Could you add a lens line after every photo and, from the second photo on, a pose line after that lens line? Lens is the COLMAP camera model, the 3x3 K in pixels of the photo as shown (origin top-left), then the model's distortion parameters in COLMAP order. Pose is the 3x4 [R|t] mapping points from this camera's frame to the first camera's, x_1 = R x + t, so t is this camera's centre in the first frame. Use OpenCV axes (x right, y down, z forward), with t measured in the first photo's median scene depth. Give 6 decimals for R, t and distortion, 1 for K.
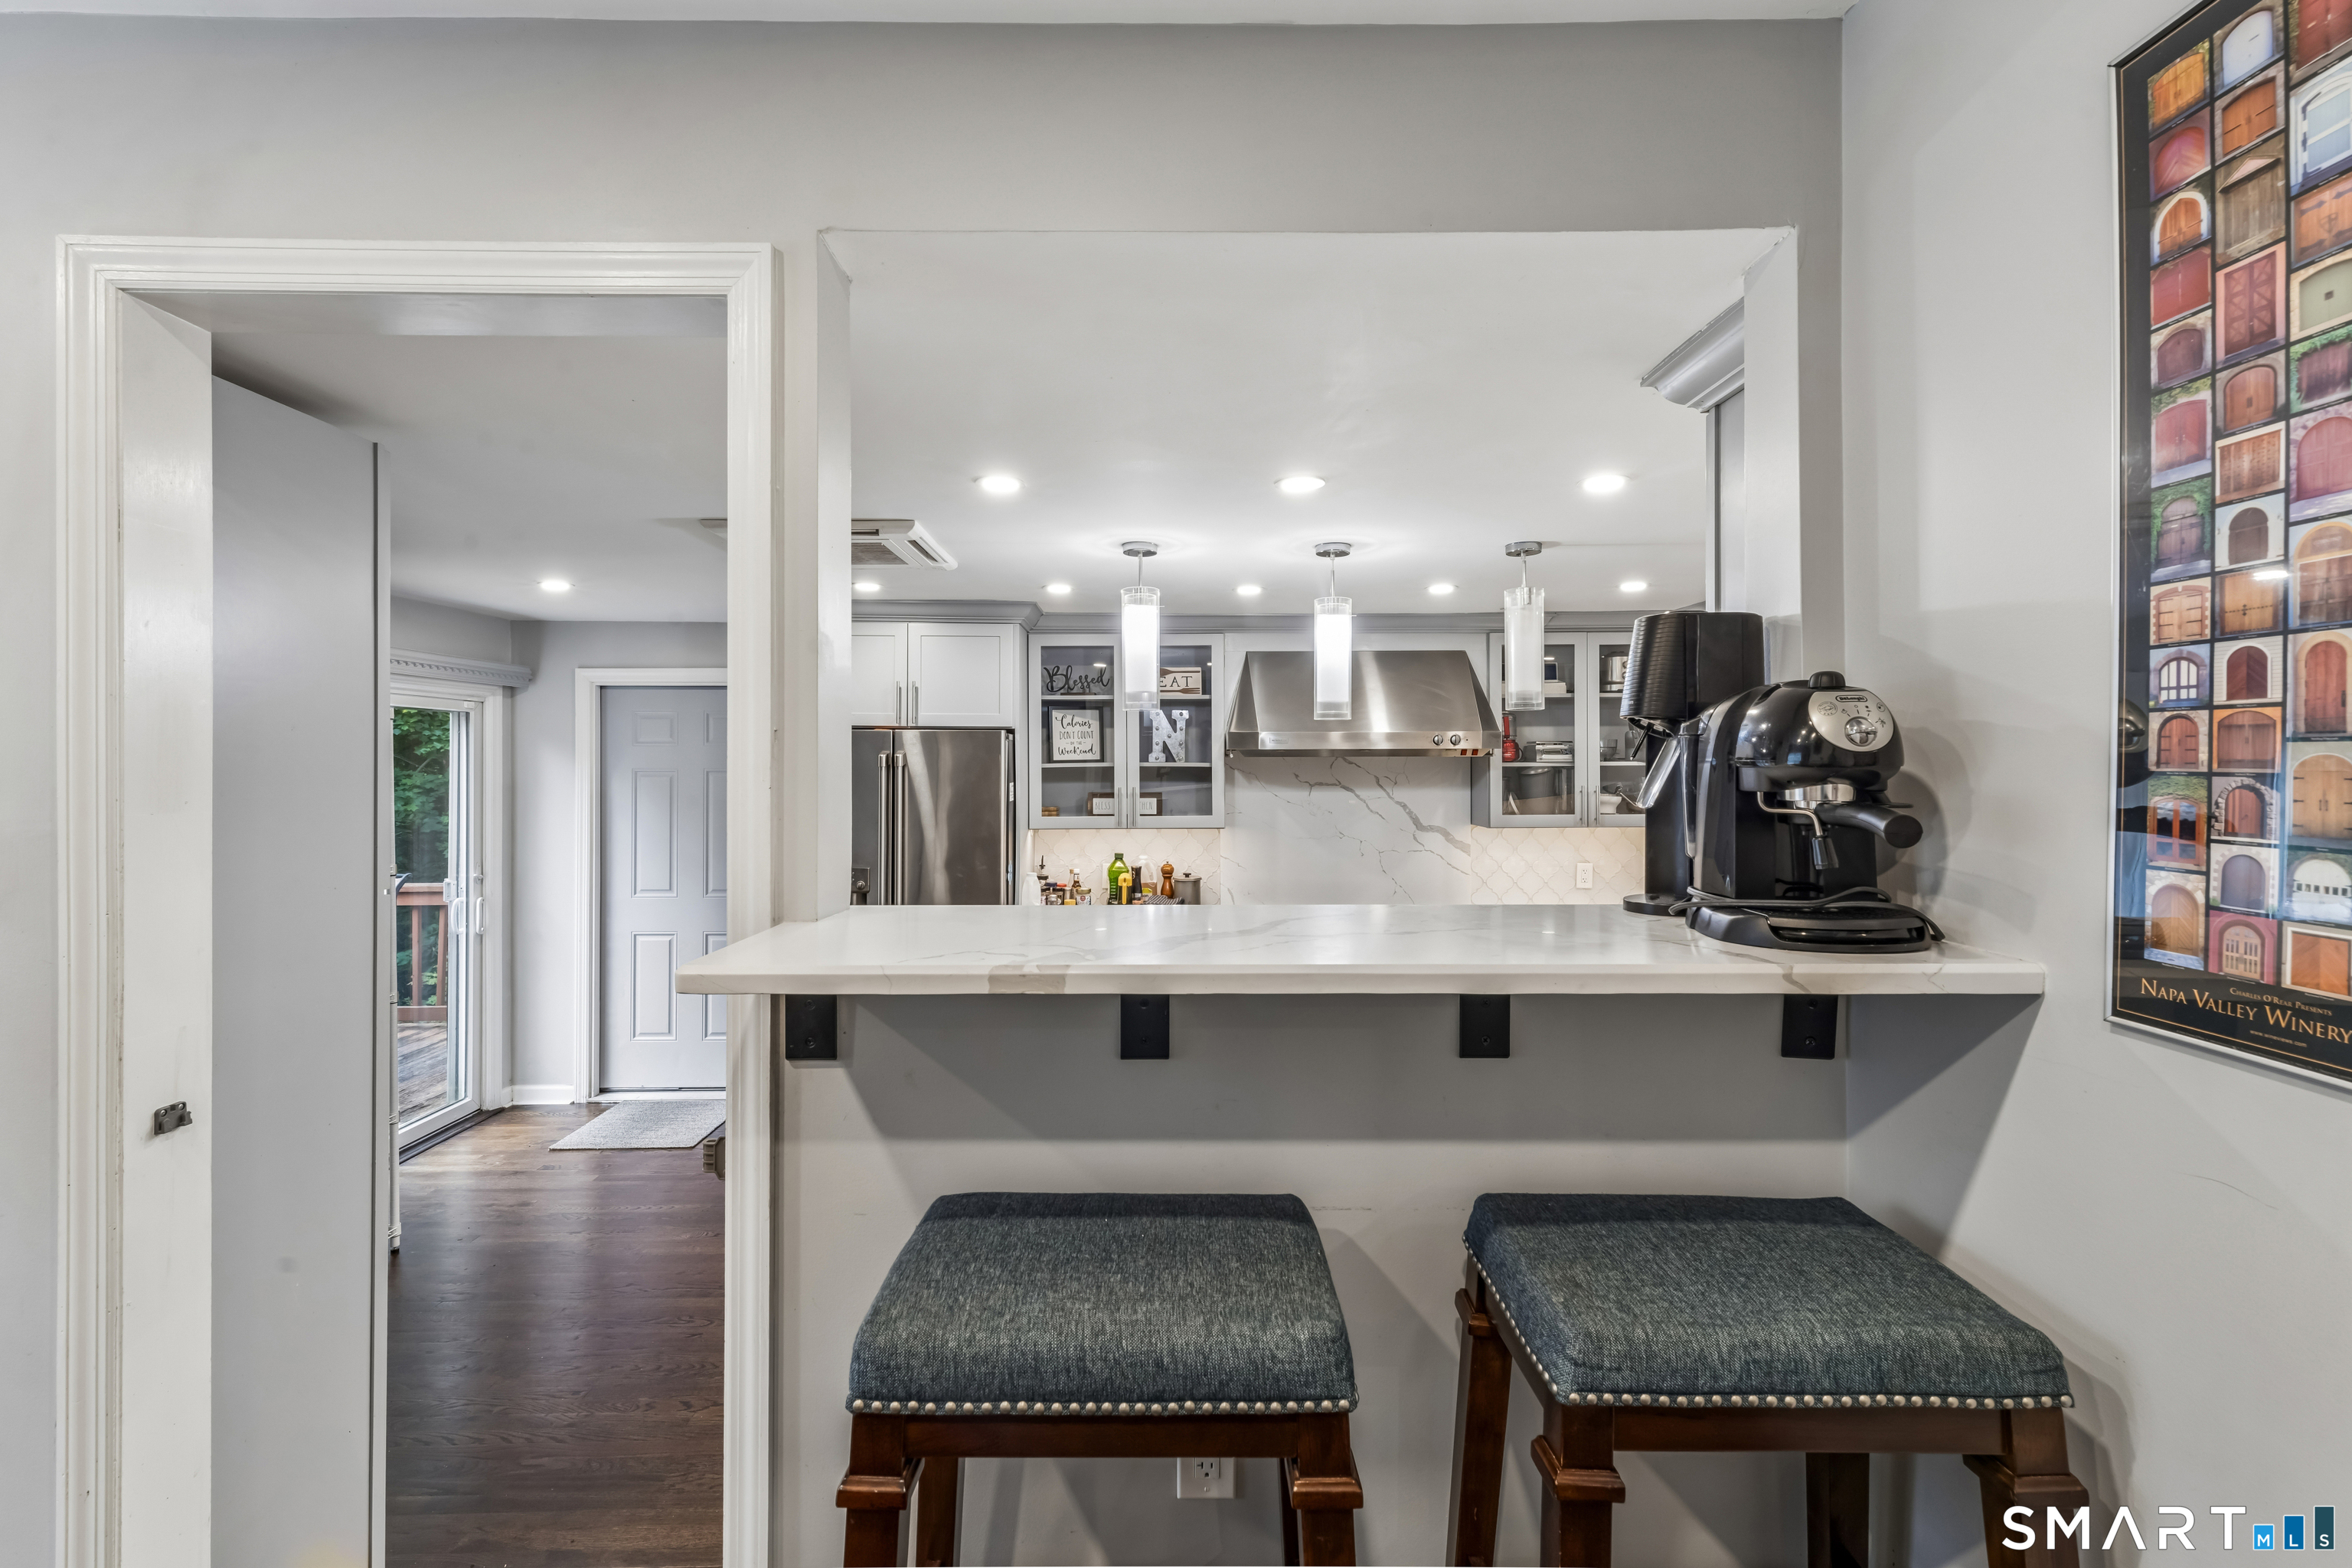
lens RADIAL K [[1020.2, 0, 1167.9], [0, 1020.2, 766.8], [0, 0, 1]] dist [0.001469, 0.000266]
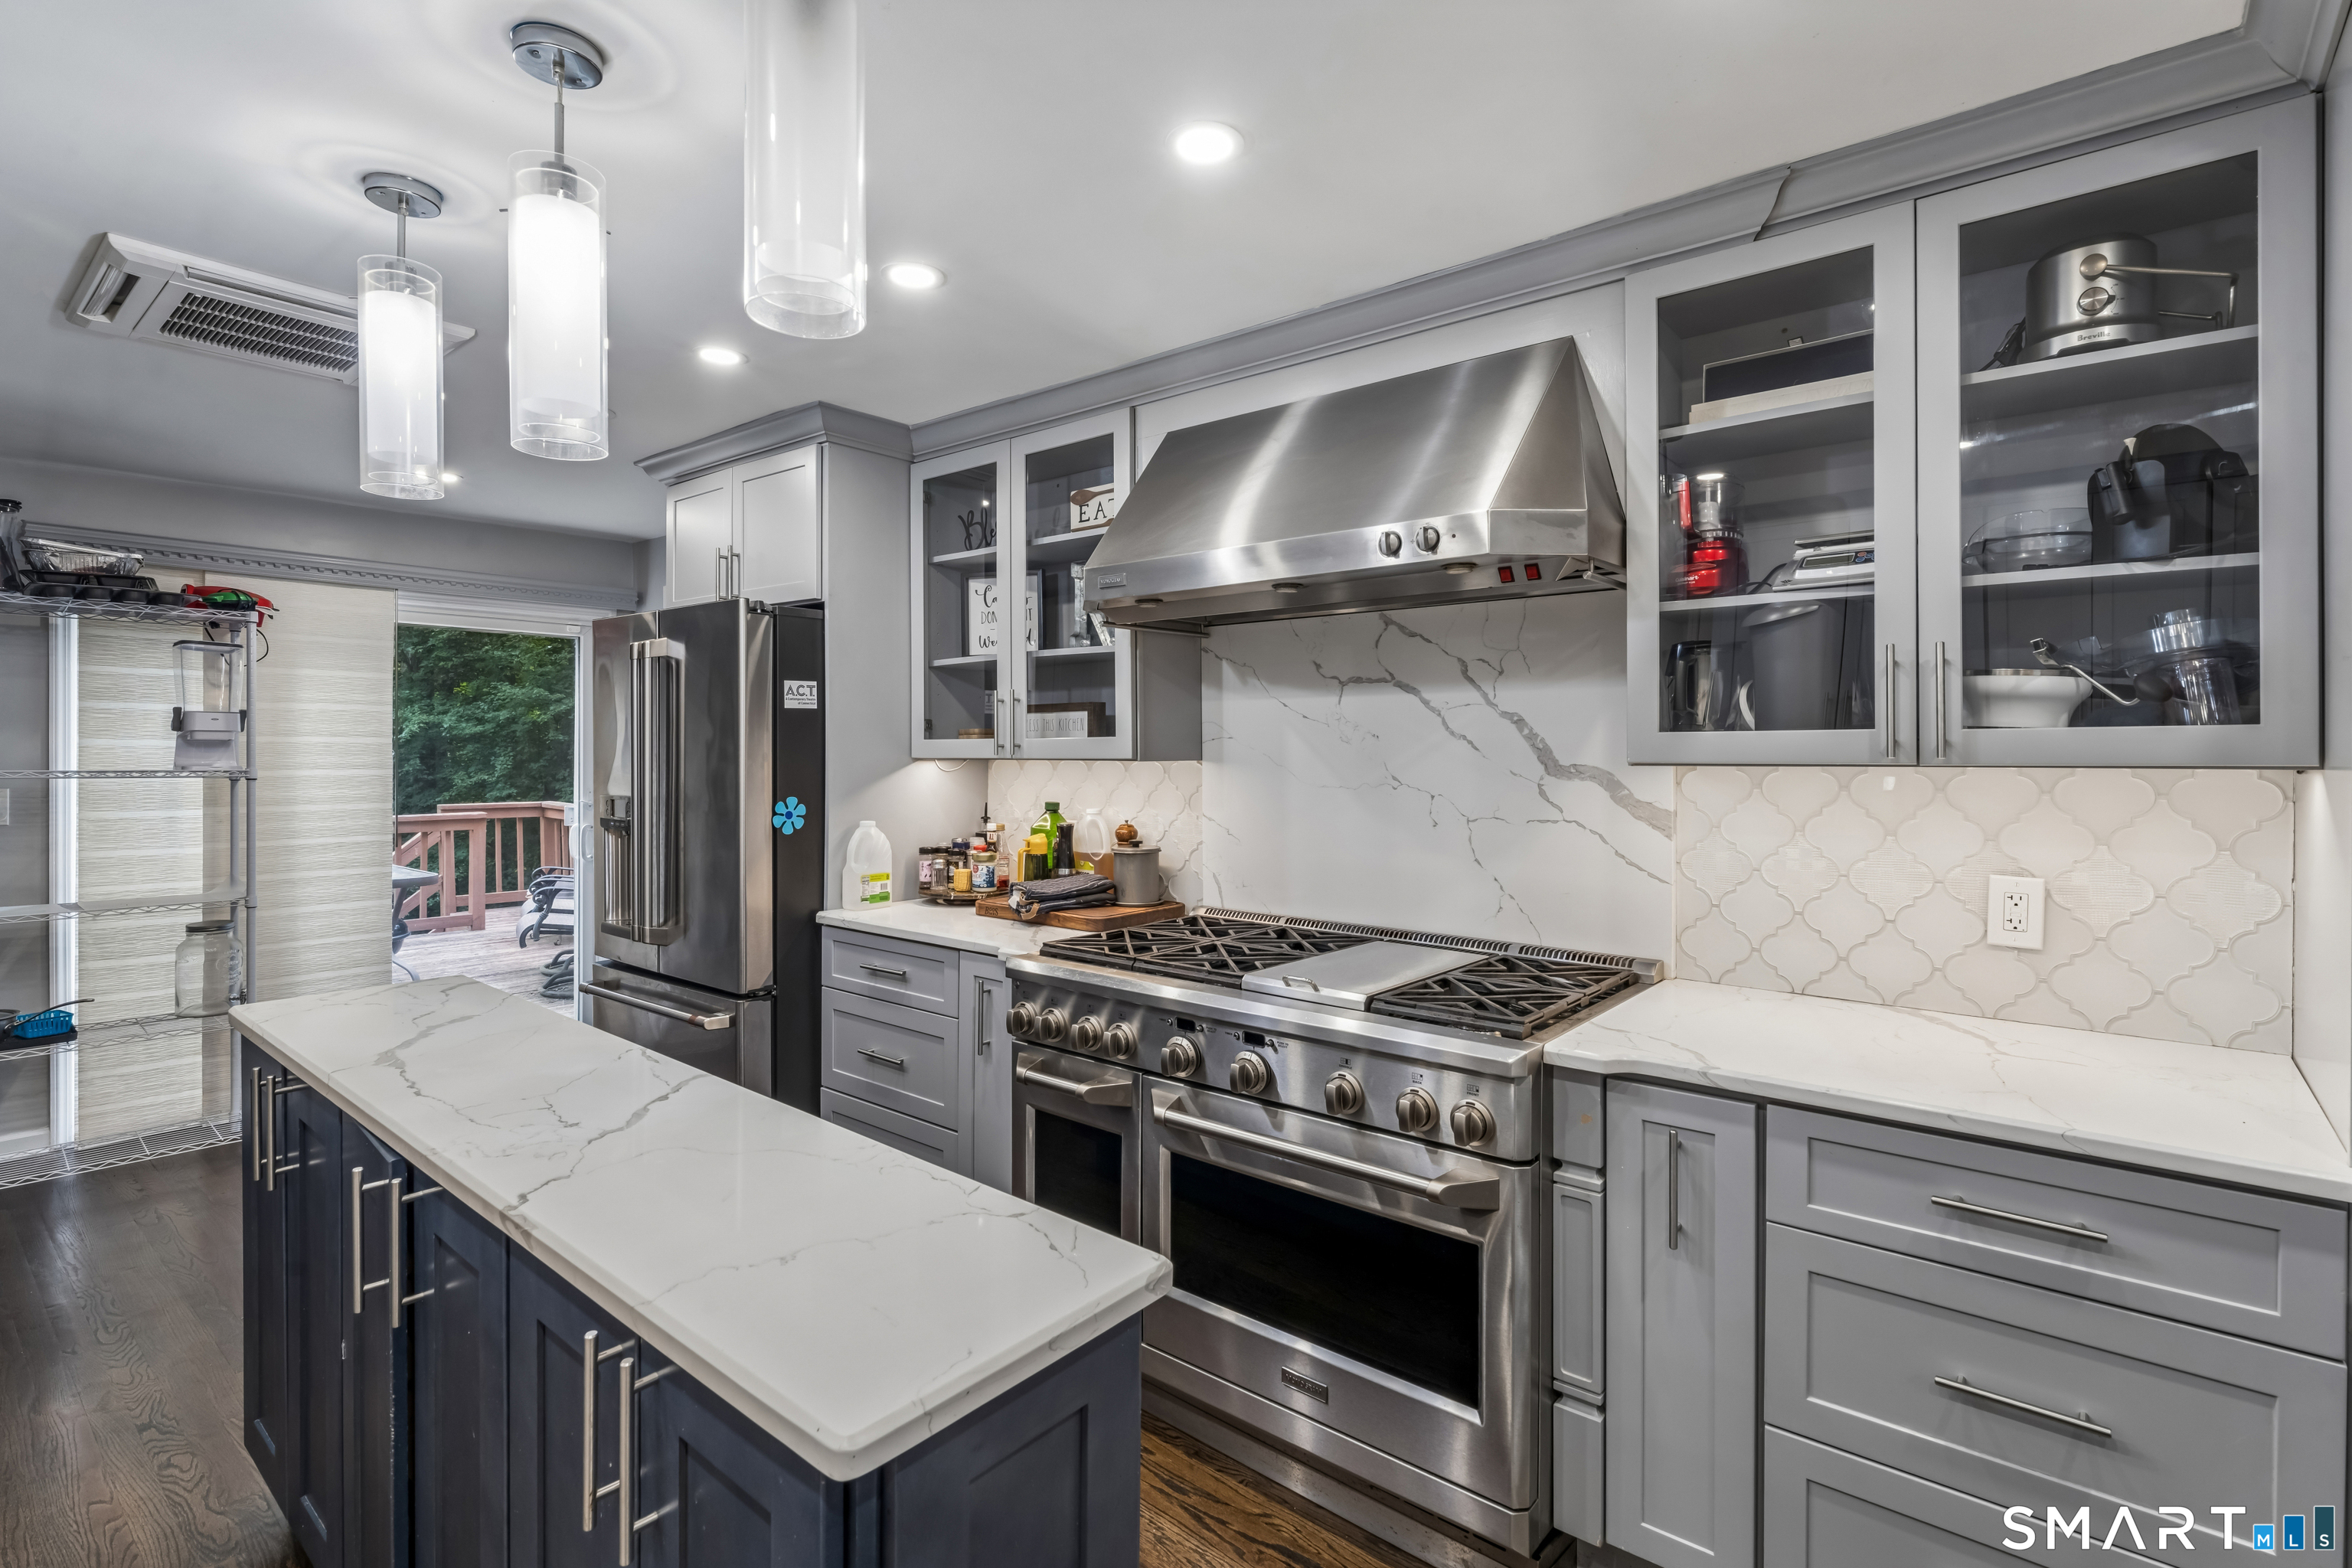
lens RADIAL K [[1113.7, 0, 1182.7], [0, 1113.7, 751.1], [0, 0, 1]] dist [-0.000833, -0.000284]
pose [[0.769872, 0.003431, -0.638190, 0.457436], [-0.002562, 0.999994, 0.002286, 0.053745], [0.638194, -0.000125, 0.769876, 0.548926]]
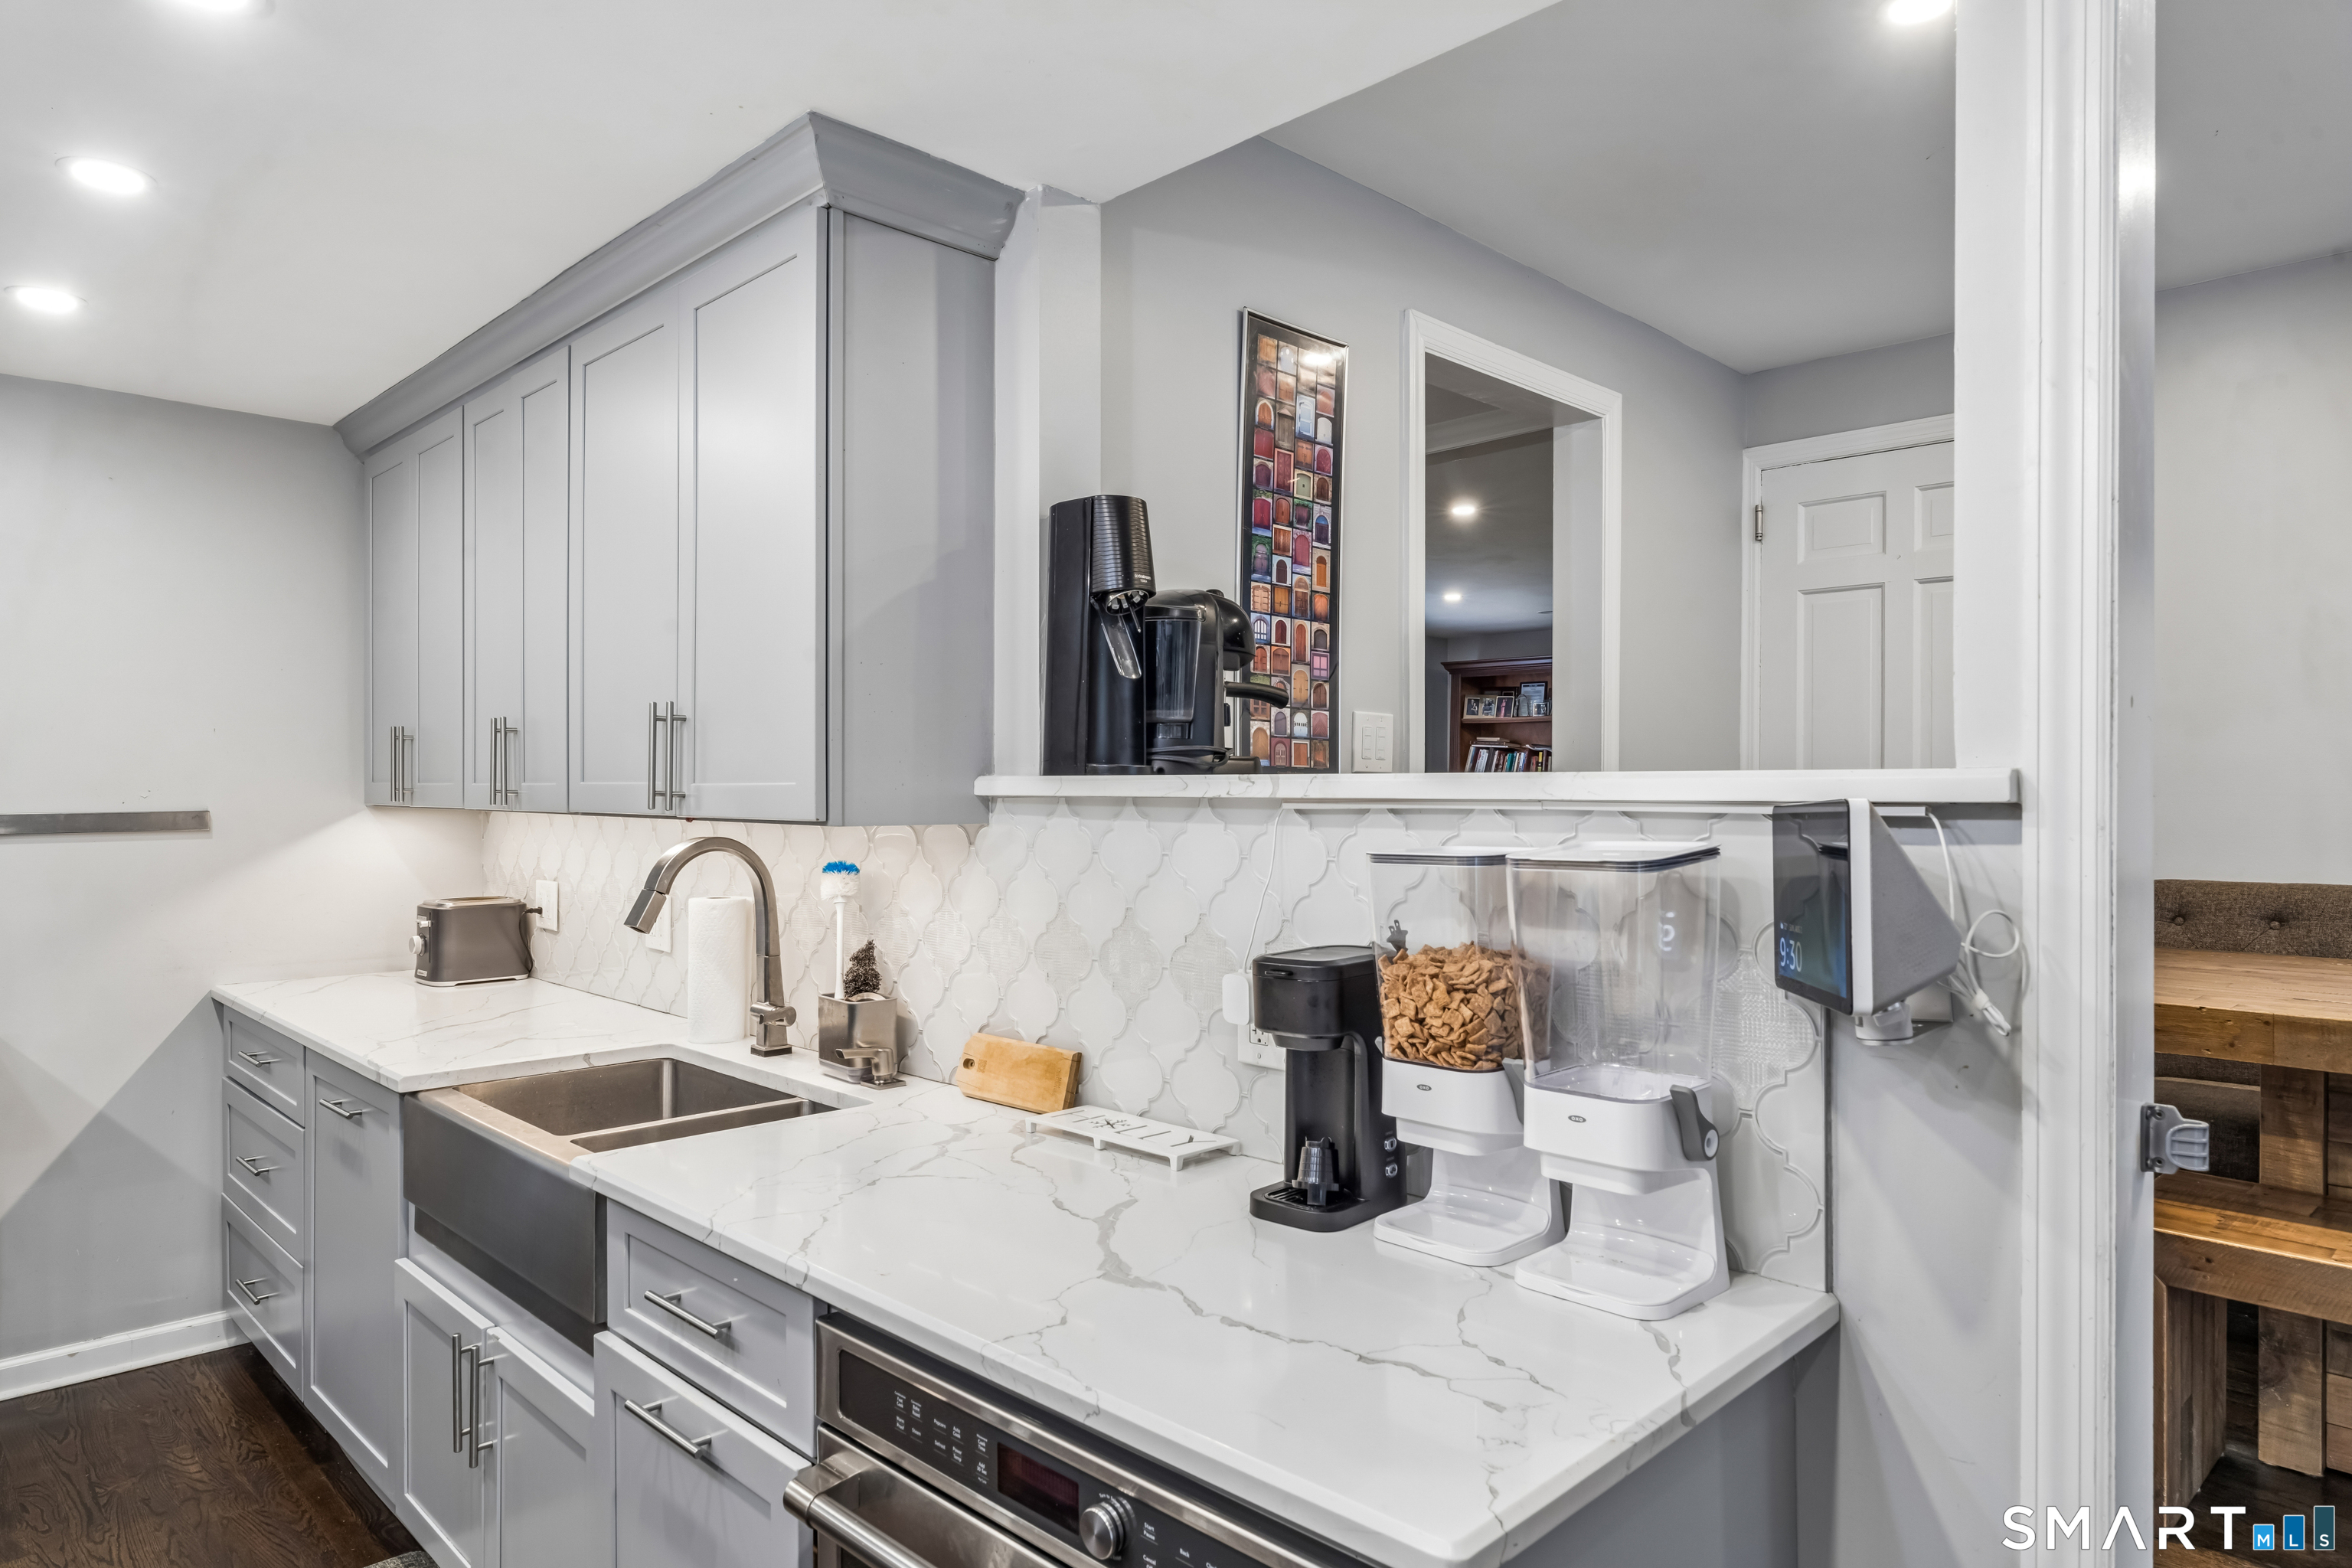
lens RADIAL K [[1405.0, 0, 1176.0], [0, 1405.0, 784.0], [0, 0, 1]] dist [0.001159, -0.002265]
pose [[-0.698262, 0.002751, 0.715837, -0.182937], [-0.003853, 0.999964, -0.007601, 0.048900], [-0.715832, -0.008066, -0.698226, 0.602847]]
